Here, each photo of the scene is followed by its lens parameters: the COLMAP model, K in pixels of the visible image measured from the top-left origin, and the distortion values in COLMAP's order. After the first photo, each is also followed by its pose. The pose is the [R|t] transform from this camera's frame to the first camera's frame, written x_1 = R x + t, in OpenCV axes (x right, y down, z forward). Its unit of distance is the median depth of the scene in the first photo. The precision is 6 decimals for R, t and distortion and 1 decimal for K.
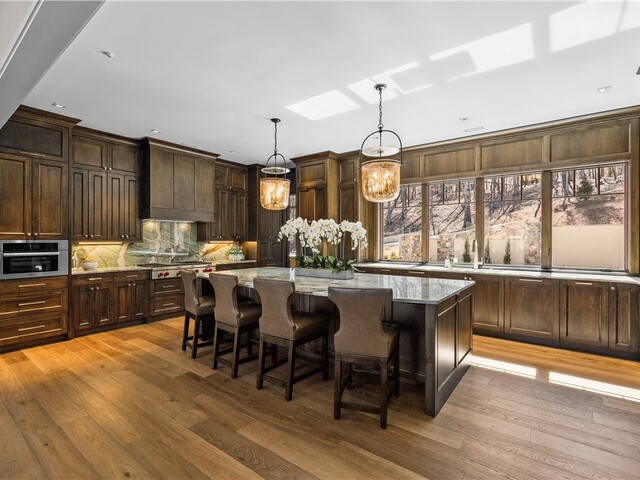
lens RADIAL K [[319.3, 0, 319.5], [0, 319.3, 241.6], [0, 0, 1]] dist [-0.006414, 0.001273]
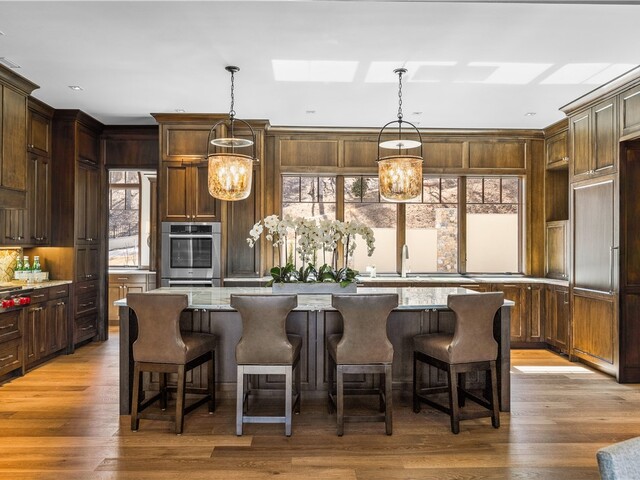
lens RADIAL K [[513.2, 0, 321.1], [0, 513.2, 241.4], [0, 0, 1]] dist [-0.012314, 0.002068]
pose [[0.778322, 0.006412, 0.627832, -0.585000], [0.000295, 0.999944, -0.010577, -0.000509], [-0.627865, 0.008417, 0.778277, 0.028086]]
